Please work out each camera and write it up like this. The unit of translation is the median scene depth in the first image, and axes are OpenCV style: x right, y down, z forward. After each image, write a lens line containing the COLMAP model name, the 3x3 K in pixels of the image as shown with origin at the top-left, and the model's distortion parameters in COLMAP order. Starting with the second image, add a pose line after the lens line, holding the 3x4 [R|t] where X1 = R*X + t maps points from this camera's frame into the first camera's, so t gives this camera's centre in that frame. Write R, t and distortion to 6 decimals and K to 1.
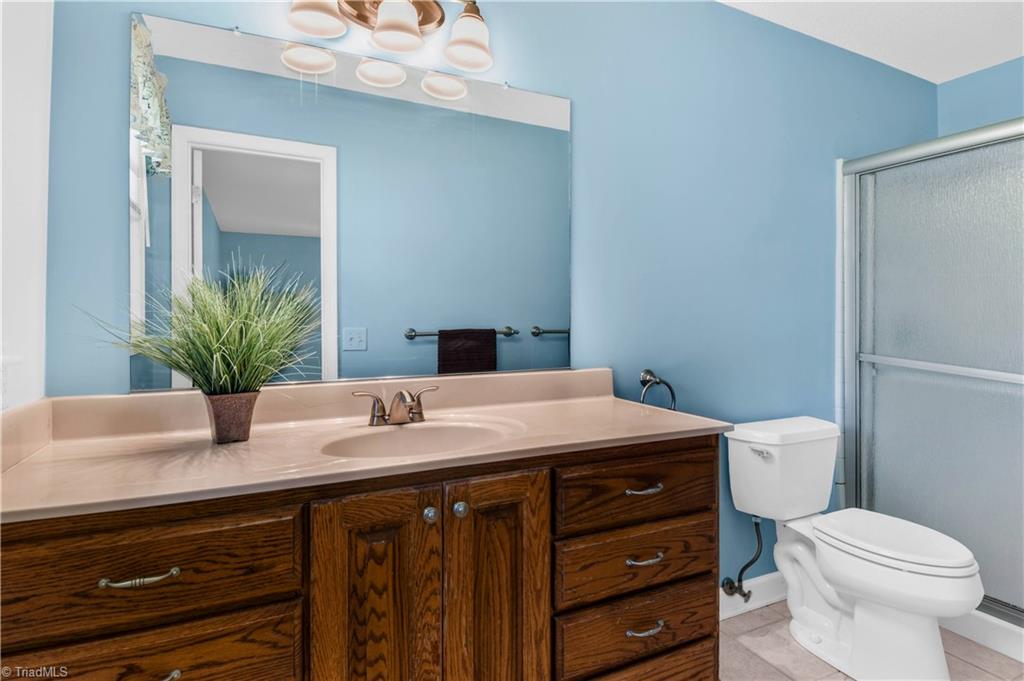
lens RADIAL K [[553.2, 0, 527.9], [0, 553.2, 328.0], [0, 0, 1]] dist [0.048287, -0.052732]
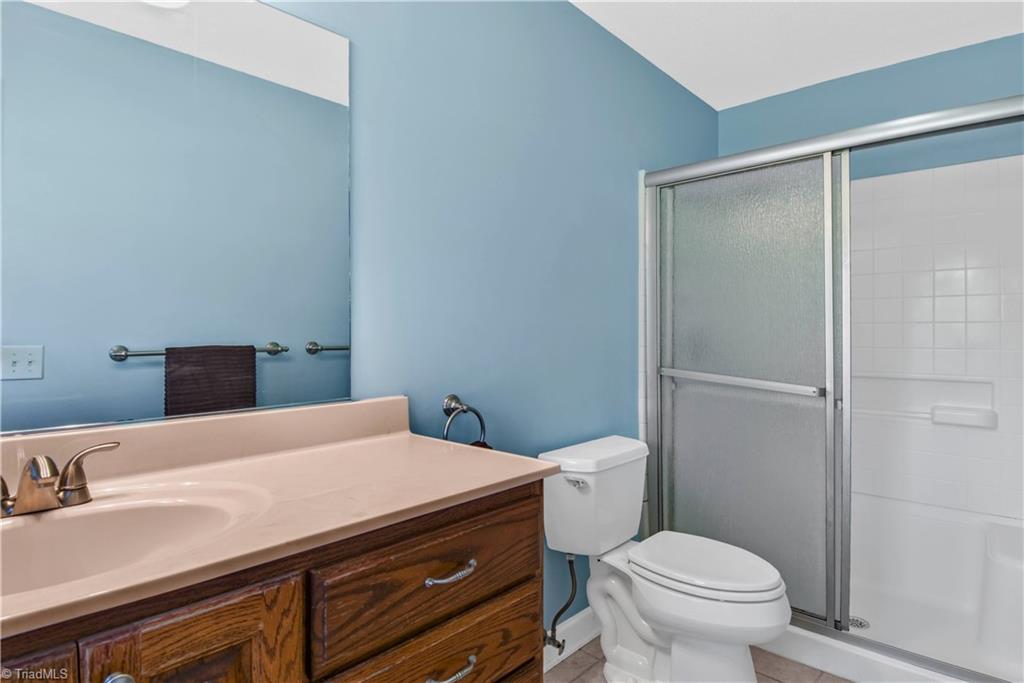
lens RADIAL K [[553.2, 0, 527.9], [0, 553.2, 329.0], [0, 0, 1]] dist [0.048287, -0.052732]
pose [[0.936358, 0.003085, 0.351033, 0.034653], [0.004982, 0.999744, -0.022074, -0.002980], [-0.351011, 0.022418, 0.936103, 0.201584]]
